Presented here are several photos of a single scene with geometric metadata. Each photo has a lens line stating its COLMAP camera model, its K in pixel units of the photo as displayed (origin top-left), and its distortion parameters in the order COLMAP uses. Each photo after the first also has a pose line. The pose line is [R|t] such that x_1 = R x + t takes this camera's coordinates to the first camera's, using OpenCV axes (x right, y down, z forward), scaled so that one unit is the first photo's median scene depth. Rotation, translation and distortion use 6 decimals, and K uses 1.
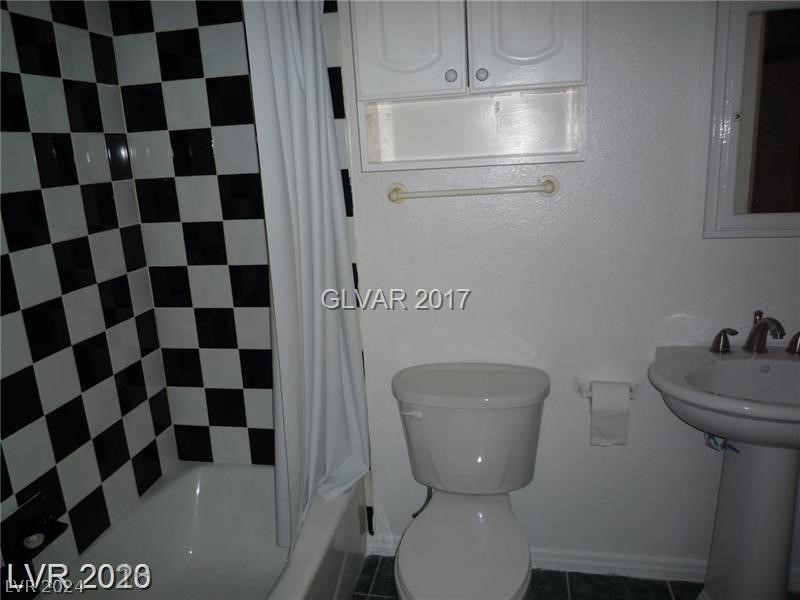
lens RADIAL K [[603.1, 0, 399.1], [0, 603.1, 301.7], [0, 0, 1]] dist [0.006858, -0.046415]
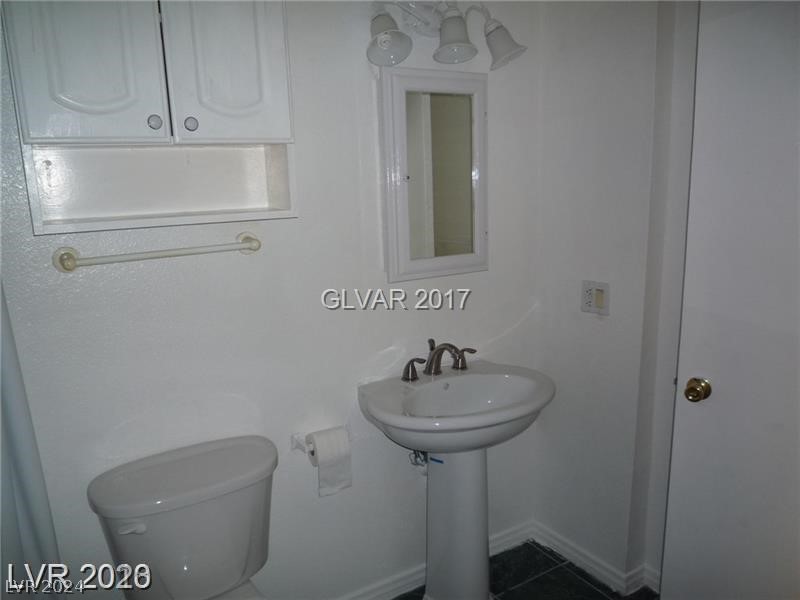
lens RADIAL K [[593.3, 0, 403.5], [0, 593.3, 299.0], [0, 0, 1]] dist [0.000428, -0.059238]
pose [[0.742641, -0.102362, 0.661820, -0.208352], [0.163410, 0.986076, -0.030852, -0.035070], [-0.649447, 0.131060, 0.749028, 0.146684]]
